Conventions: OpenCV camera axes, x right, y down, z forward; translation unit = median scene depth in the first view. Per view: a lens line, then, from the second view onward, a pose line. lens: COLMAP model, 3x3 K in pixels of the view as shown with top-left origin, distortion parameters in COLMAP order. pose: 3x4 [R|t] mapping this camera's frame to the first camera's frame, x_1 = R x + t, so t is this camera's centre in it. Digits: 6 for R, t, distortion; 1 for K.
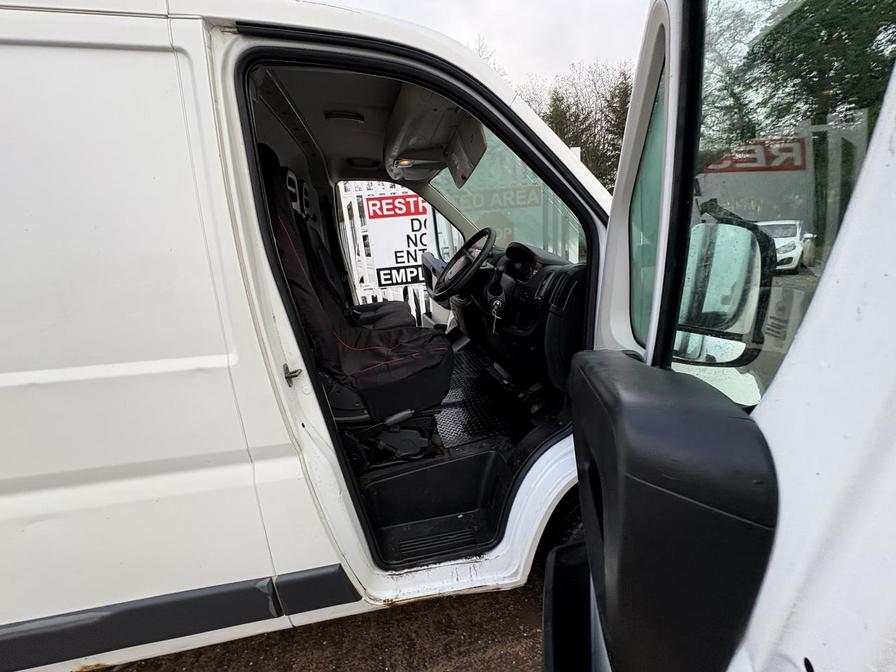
lens RADIAL K [[356.4, 0, 450.3], [0, 356.4, 336.9], [0, 0, 1]] dist [-0.000424, -0.000721]
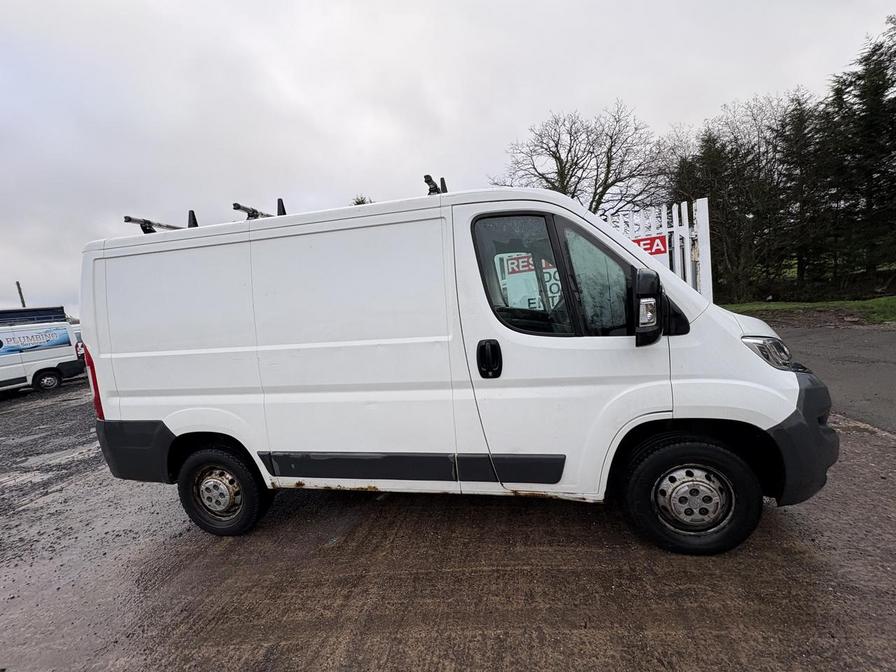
lens RADIAL K [[353.3, 0, 447.1], [0, 353.3, 335.5], [0, 0, 1]] dist [-0.000069, -0.000339]
pose [[0.927876, 0.004960, -0.372856, 0.038205], [-0.059332, 0.989137, -0.134492, 0.062825], [0.368139, 0.146914, 0.918090, -0.192504]]
